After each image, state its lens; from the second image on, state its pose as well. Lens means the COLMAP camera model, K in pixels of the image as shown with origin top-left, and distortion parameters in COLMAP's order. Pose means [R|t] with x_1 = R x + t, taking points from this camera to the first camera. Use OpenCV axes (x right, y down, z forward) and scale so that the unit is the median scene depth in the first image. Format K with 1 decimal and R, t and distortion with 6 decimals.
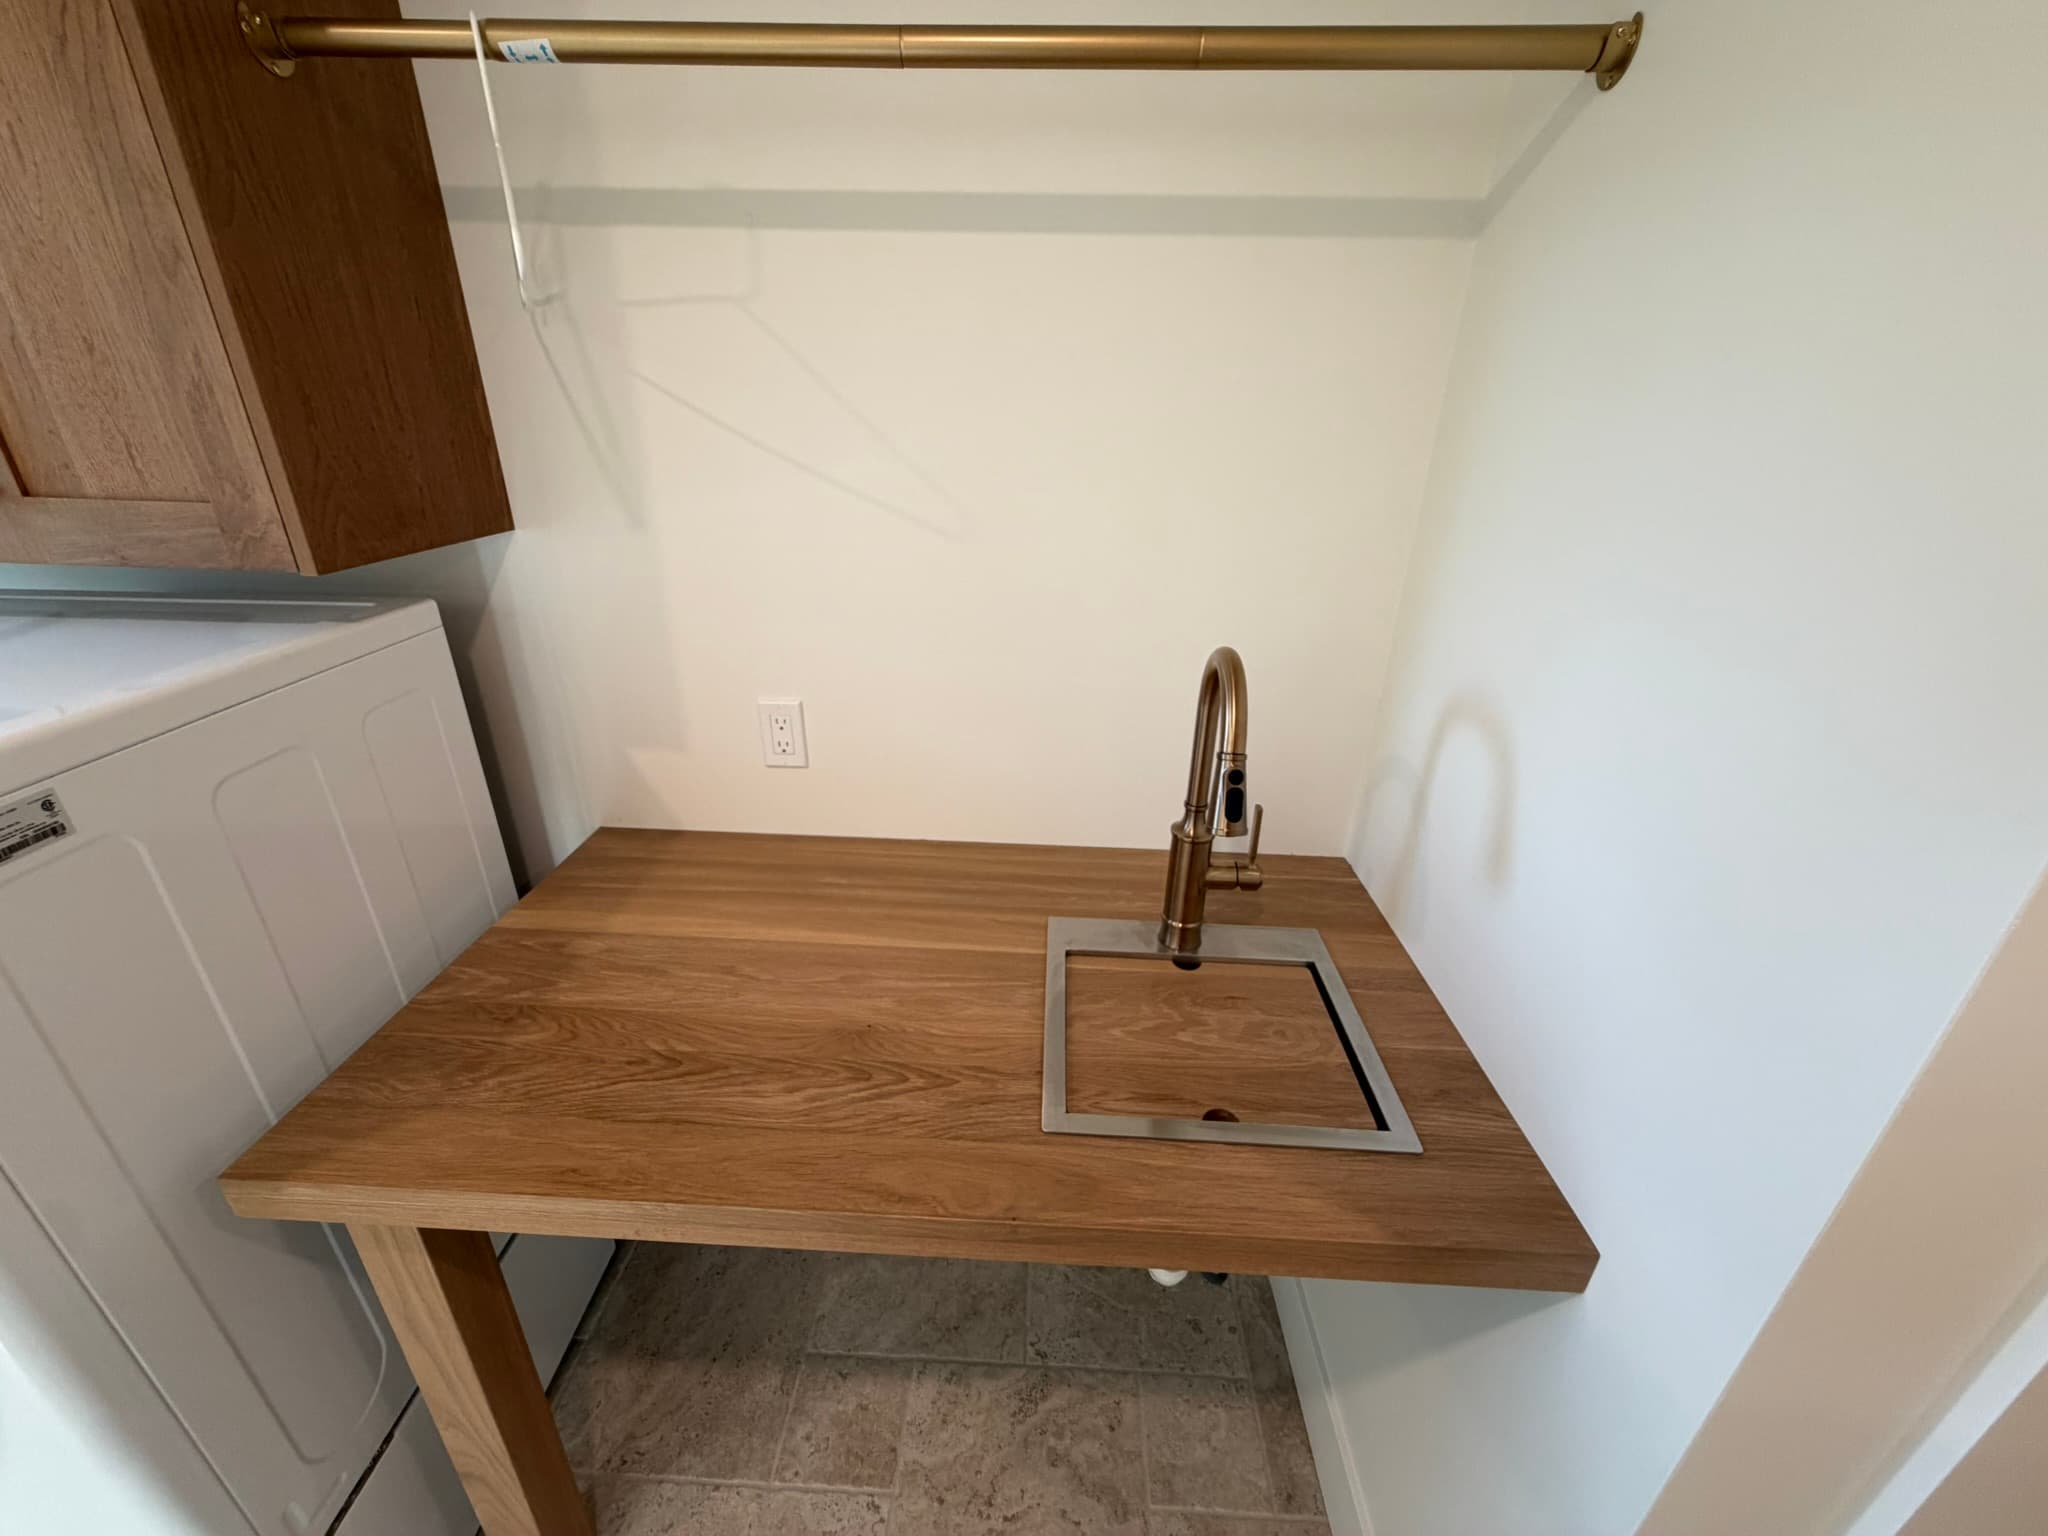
lens RADIAL K [[833.4, 0, 1020.0], [0, 833.4, 768.6], [0, 0, 1]] dist [0.002273, -0.000369]
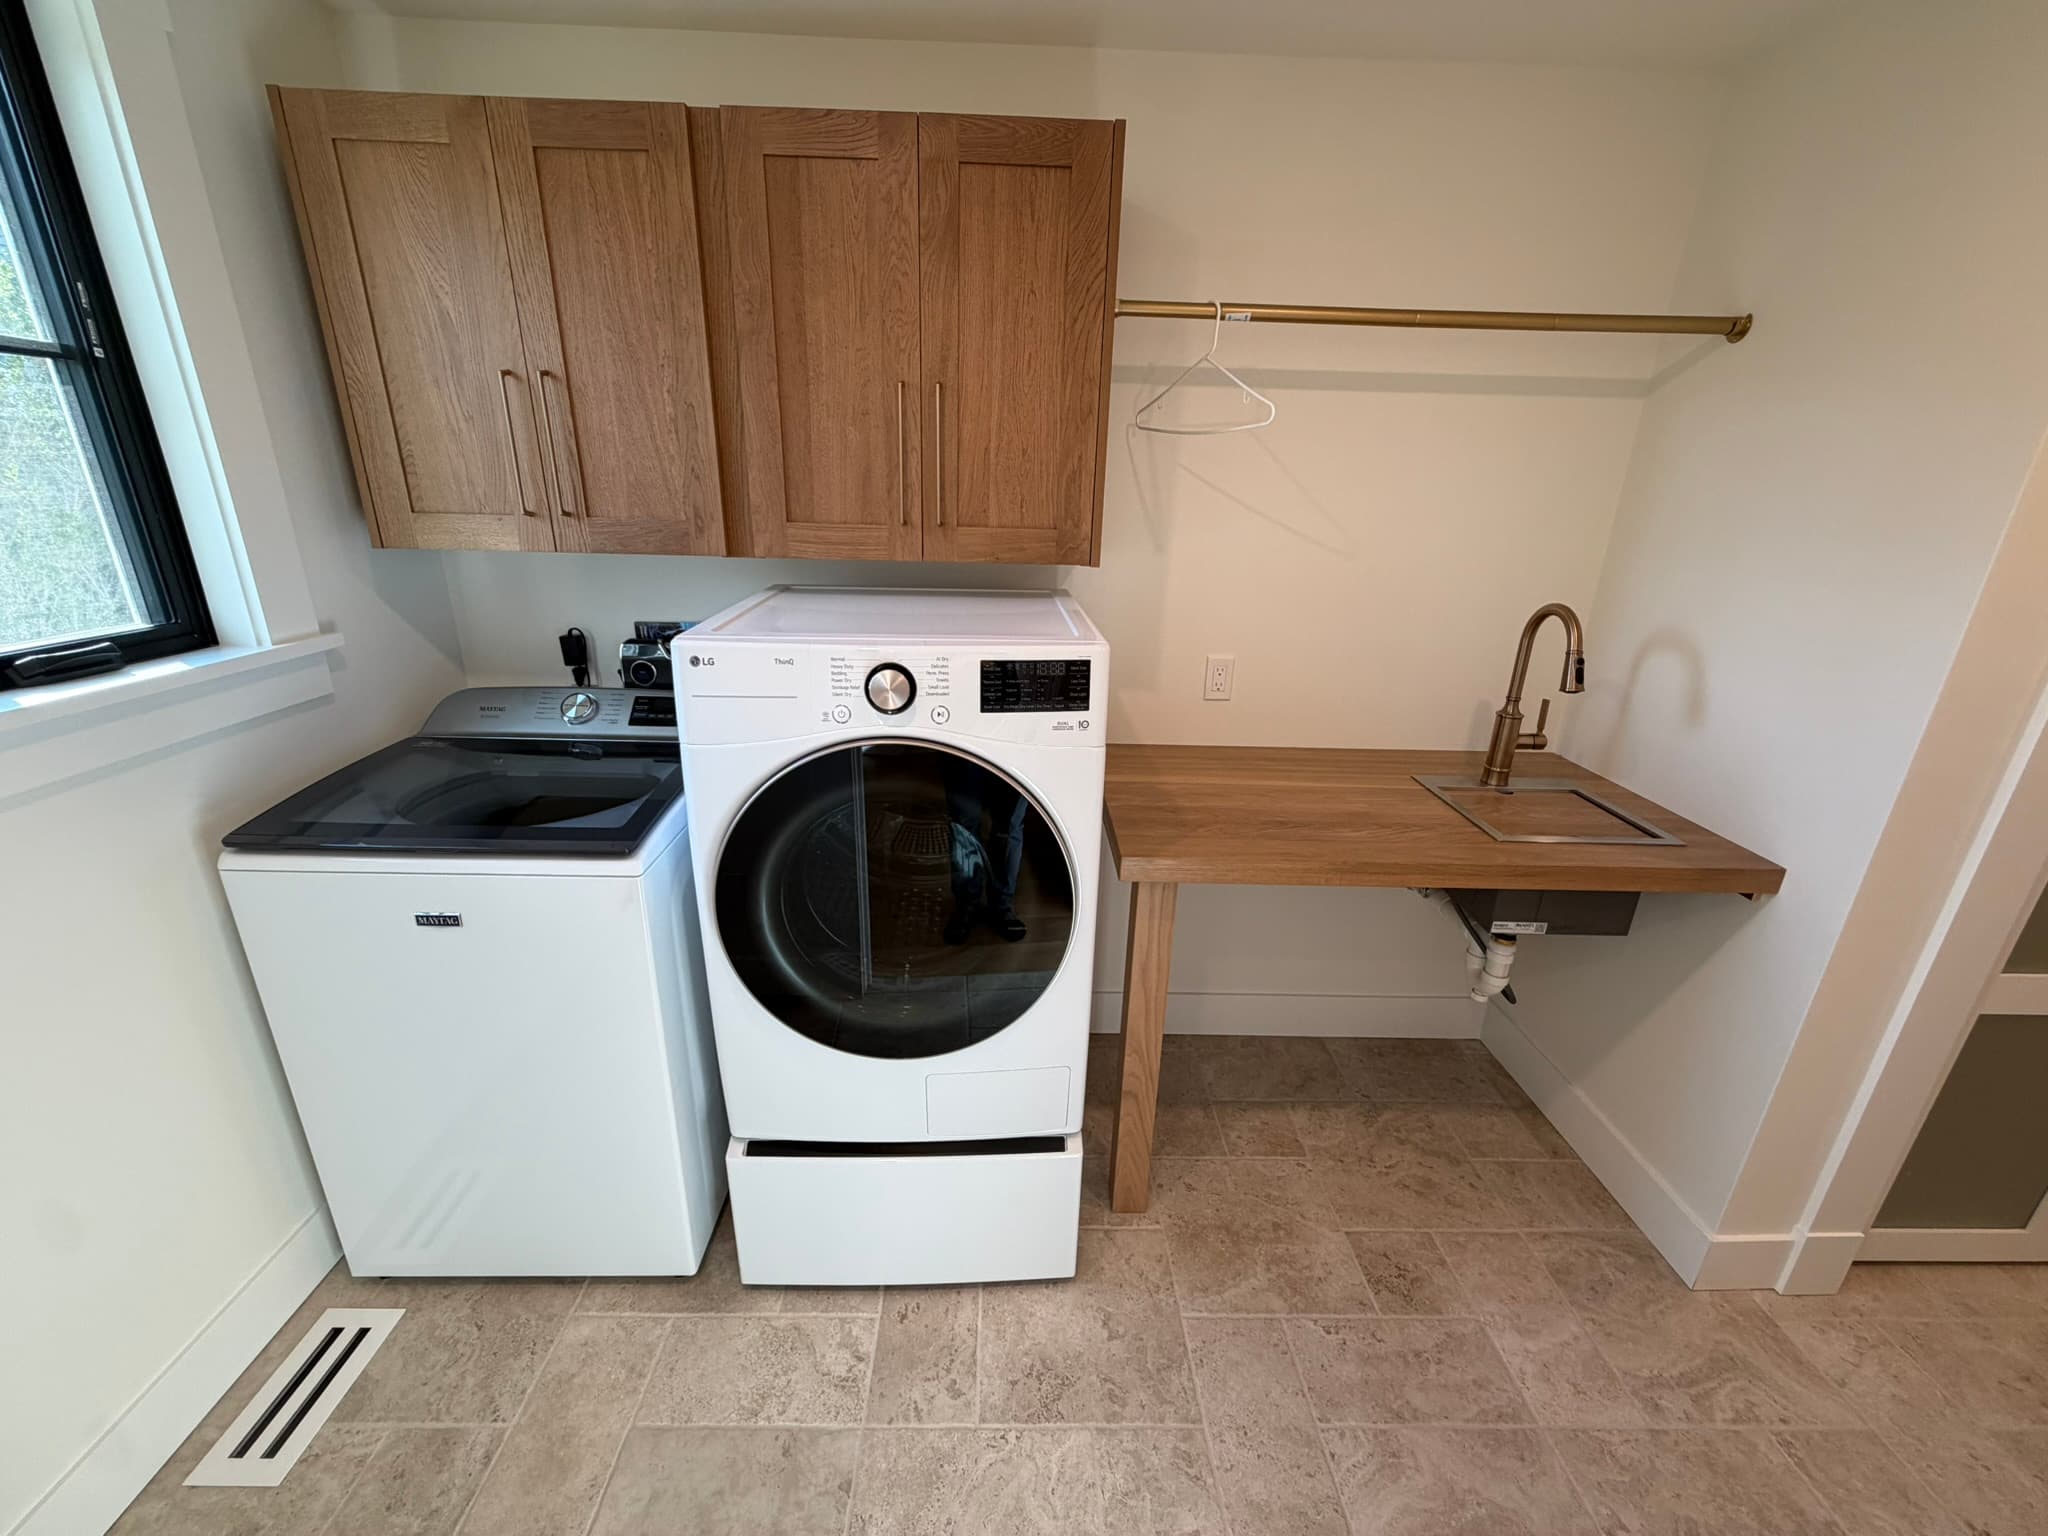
lens RADIAL K [[833.4, 0, 1024.4], [0, 833.4, 766.8], [0, 0, 1]] dist [0.002273, -0.000369]
pose [[0.998243, -0.015270, 0.057244, -1.003641], [0.019721, 0.996758, -0.077999, 0.329473], [-0.055867, 0.078991, 0.995309, -0.761431]]
